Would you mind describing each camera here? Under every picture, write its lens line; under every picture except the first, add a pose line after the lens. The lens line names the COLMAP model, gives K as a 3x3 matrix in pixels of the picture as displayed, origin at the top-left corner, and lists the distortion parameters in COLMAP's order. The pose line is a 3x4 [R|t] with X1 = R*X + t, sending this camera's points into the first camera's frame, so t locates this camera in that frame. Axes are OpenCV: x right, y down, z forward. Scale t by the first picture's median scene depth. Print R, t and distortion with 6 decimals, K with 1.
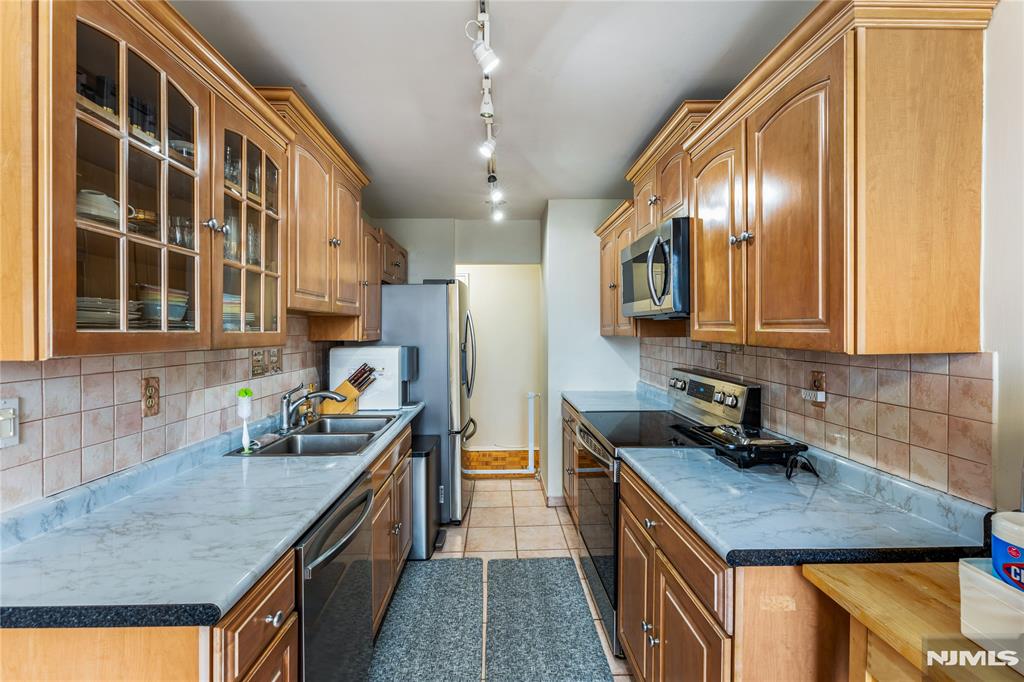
lens RADIAL K [[437.0, 0, 509.0], [0, 437.0, 335.4], [0, 0, 1]] dist [-0.004298, -0.000454]
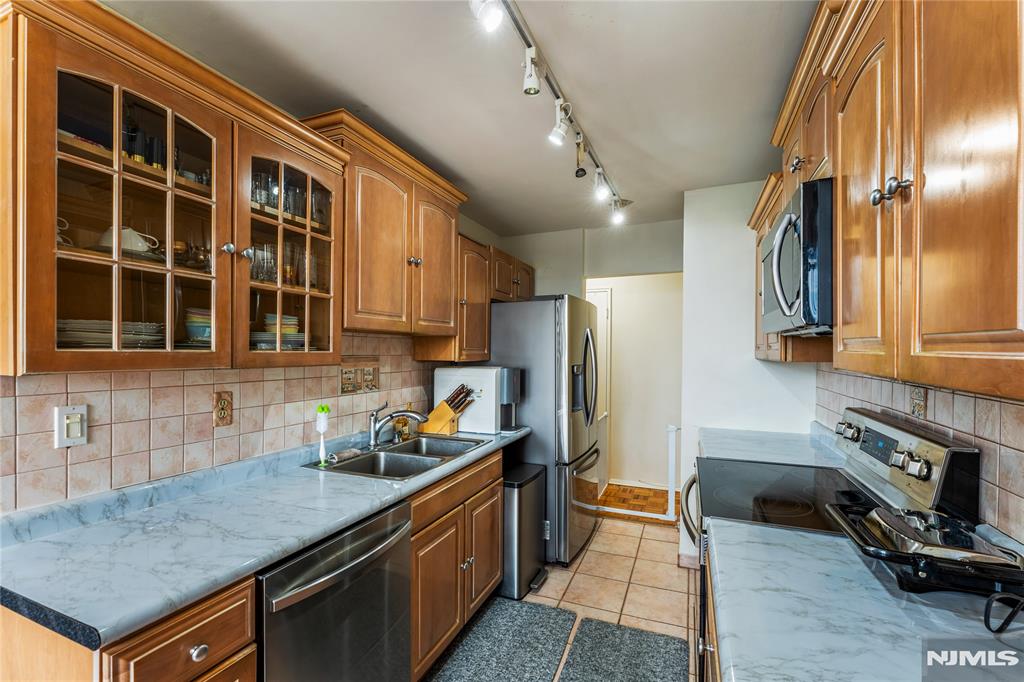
lens RADIAL K [[437.0, 0, 509.0], [0, 437.0, 356.3], [0, 0, 1]] dist [-0.004298, -0.000454]
pose [[0.910346, 0.009827, -0.413731, 0.246589], [-0.009657, 0.999950, 0.002502, -0.003477], [0.413735, 0.001718, 0.910396, 0.217115]]
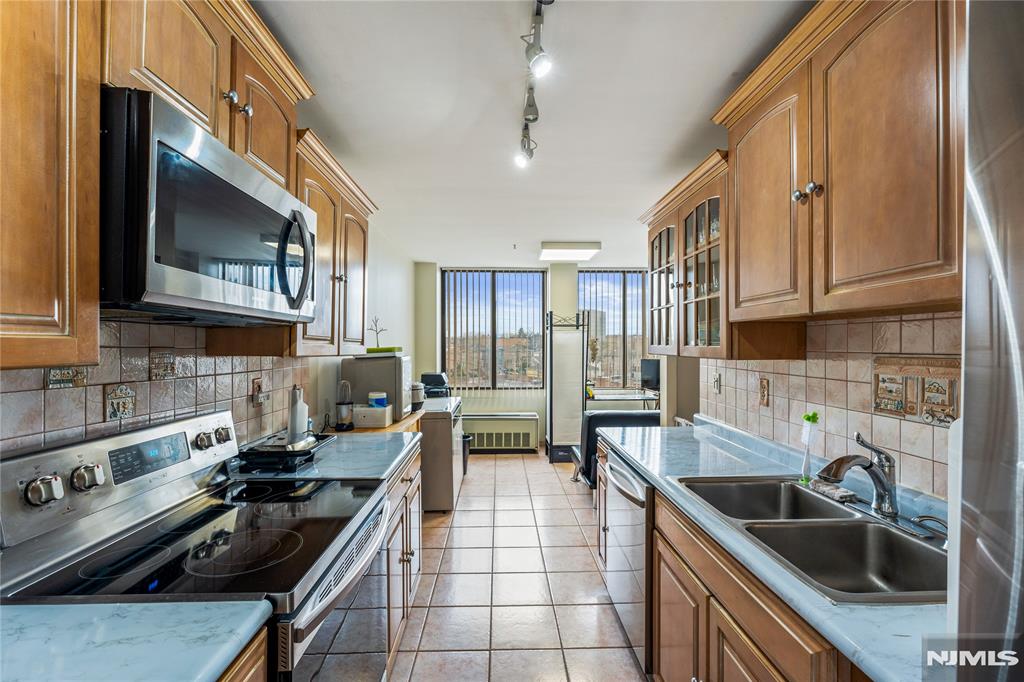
lens RADIAL K [[437.0, 0, 503.6], [0, 437.0, 348.0], [0, 0, 1]] dist [-0.004298, -0.000454]
pose [[-0.999973, 0.000271, 0.007399, -0.003597], [0.000420, 0.999797, 0.020141, -0.021822], [-0.007392, 0.020144, -0.999770, 1.861141]]
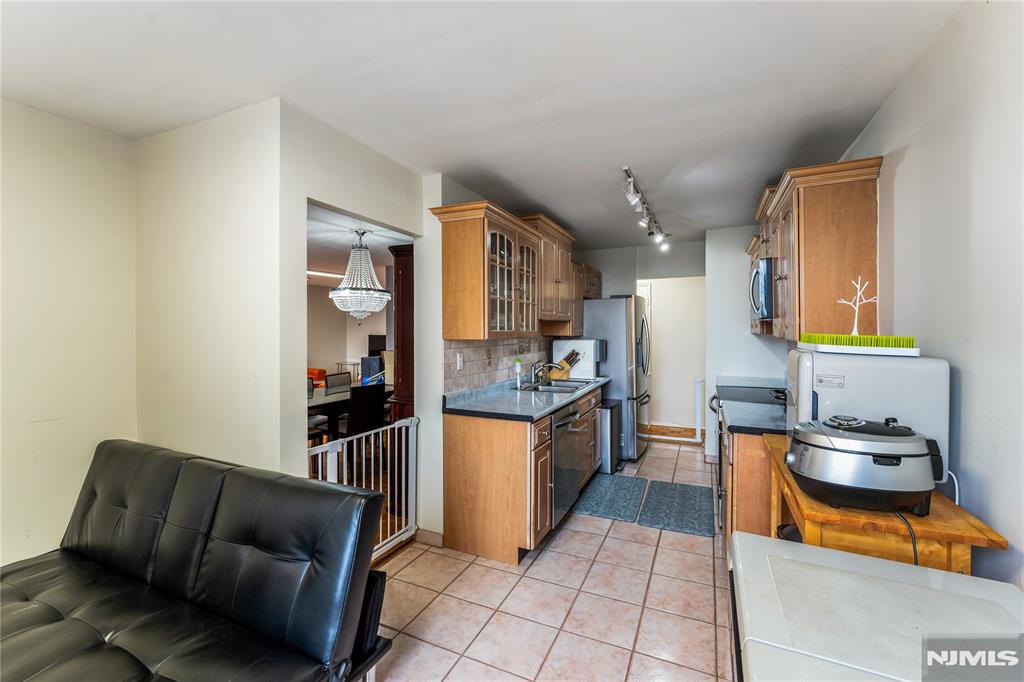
lens RADIAL K [[437.0, 0, 506.8], [0, 437.0, 331.2], [0, 0, 1]] dist [-0.004298, -0.000454]
pose [[0.896394, -0.000033, -0.443257, 0.251697], [-0.002497, 0.999984, -0.005124, 0.005038], [0.443250, 0.005700, 0.896380, -0.847734]]
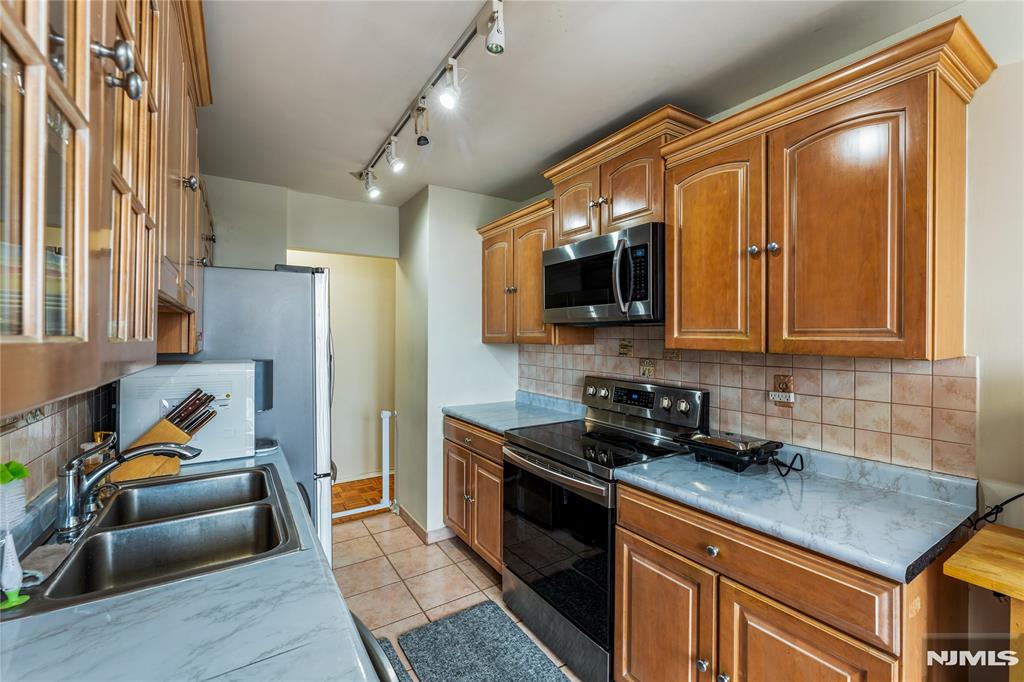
lens RADIAL K [[437.0, 0, 514.2], [0, 437.0, 336.6], [0, 0, 1]] dist [-0.004298, -0.000454]
pose [[0.854234, 0.003644, 0.519876, -0.387620], [0.002575, 0.999934, -0.011239, -0.004373], [-0.519883, 0.010939, 0.854168, 0.333322]]
